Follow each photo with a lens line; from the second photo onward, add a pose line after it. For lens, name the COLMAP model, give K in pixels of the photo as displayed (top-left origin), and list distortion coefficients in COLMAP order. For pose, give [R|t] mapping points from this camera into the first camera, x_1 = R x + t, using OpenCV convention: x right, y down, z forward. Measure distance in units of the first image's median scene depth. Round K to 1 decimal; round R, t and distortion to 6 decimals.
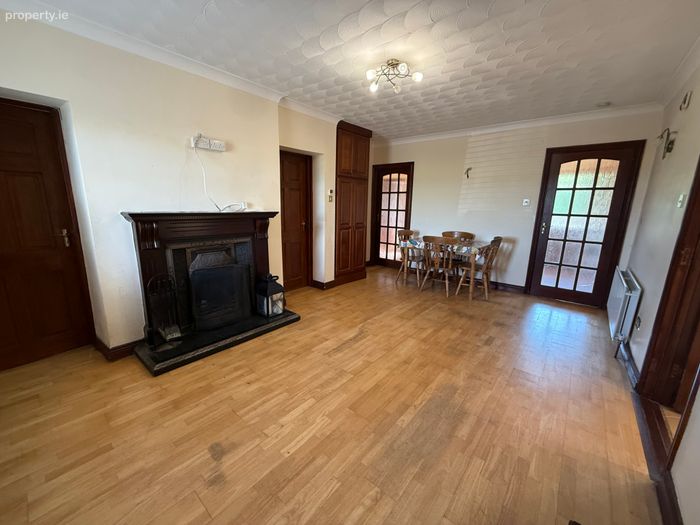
lens RADIAL K [[282.0, 0, 349.8], [0, 282.0, 264.6], [0, 0, 1]] dist [-0.001065, -0.000089]
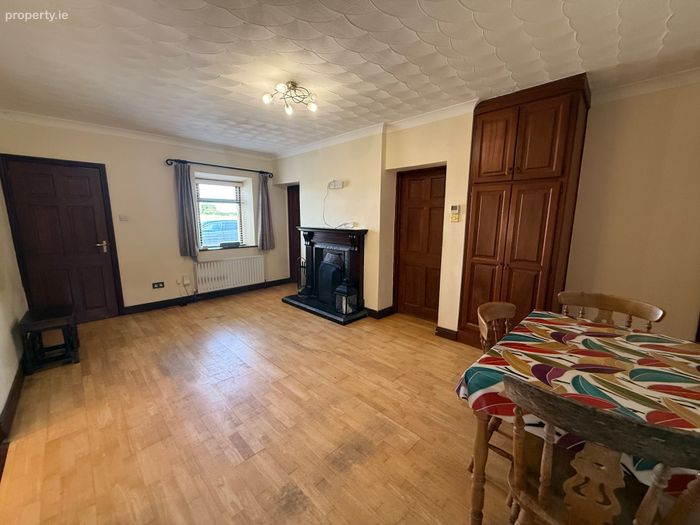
lens RADIAL K [[282.0, 0, 347.6], [0, 282.0, 266.4], [0, 0, 1]] dist [-0.001065, -0.000089]
pose [[-0.096746, 0.151963, -0.983640, 0.979482], [-0.217799, 0.961092, 0.169901, -0.246719], [0.971187, 0.230674, -0.059885, 1.129509]]
